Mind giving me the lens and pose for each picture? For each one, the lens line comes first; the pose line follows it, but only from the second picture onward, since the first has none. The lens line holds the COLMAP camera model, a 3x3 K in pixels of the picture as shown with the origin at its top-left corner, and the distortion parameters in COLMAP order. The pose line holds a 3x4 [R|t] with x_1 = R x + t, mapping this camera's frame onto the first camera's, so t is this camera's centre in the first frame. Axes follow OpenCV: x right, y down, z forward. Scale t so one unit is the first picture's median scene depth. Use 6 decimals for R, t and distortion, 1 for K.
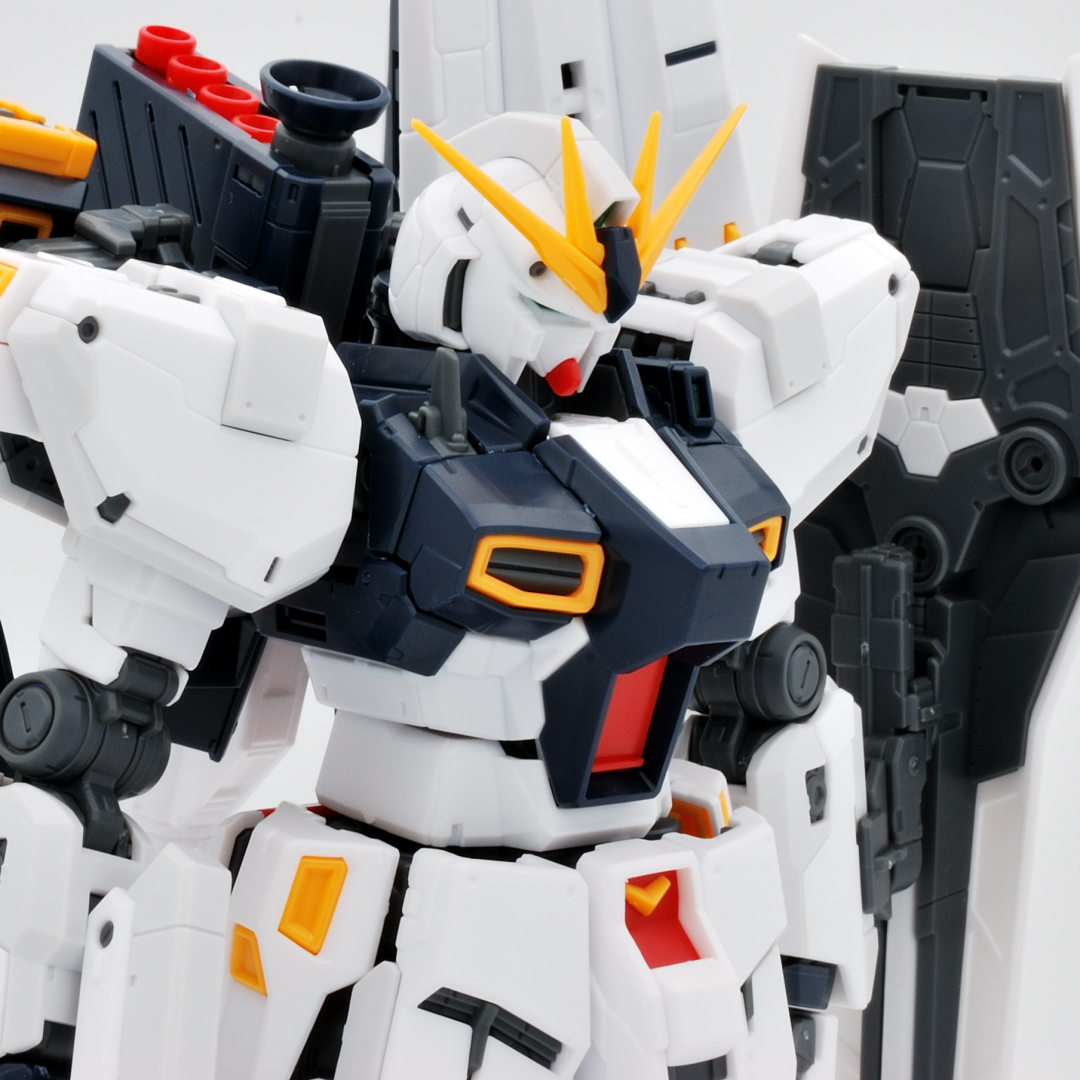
lens RADIAL K [[4212.5, 0, 630.1], [0, 4212.5, 418.1], [0, 0, 1]] dist [0.084924, -1.347725]
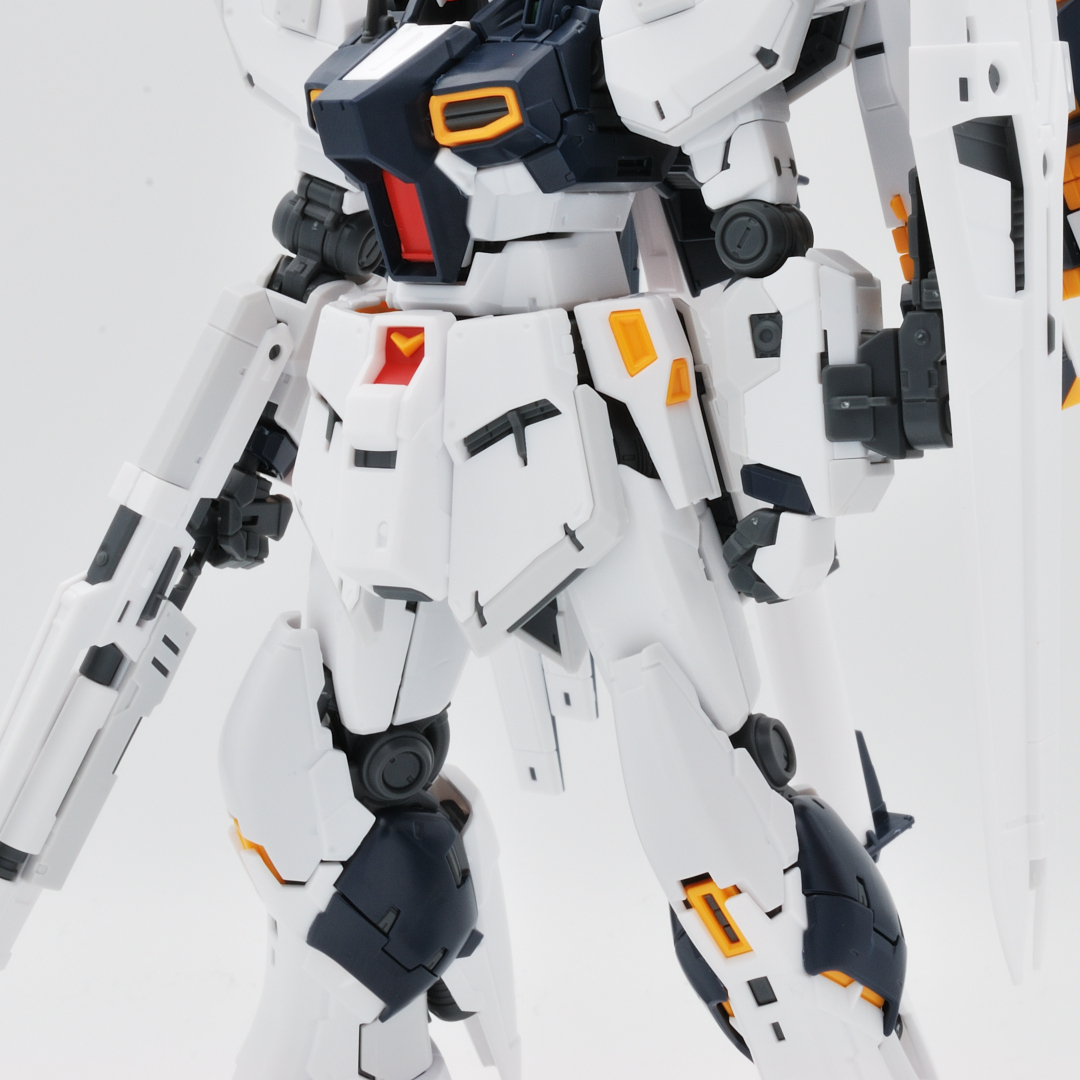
lens RADIAL K [[3699.8, 0, 628.3], [0, 3699.8, 538.4], [0, 0, 1]] dist [-0.117375, 2.864703]
pose [[0.195242, 0.067354, -0.978440, 1.281312], [-0.087512, 0.994856, 0.051022, 0.108512], [0.976843, 0.075663, 0.200132, 0.822517]]
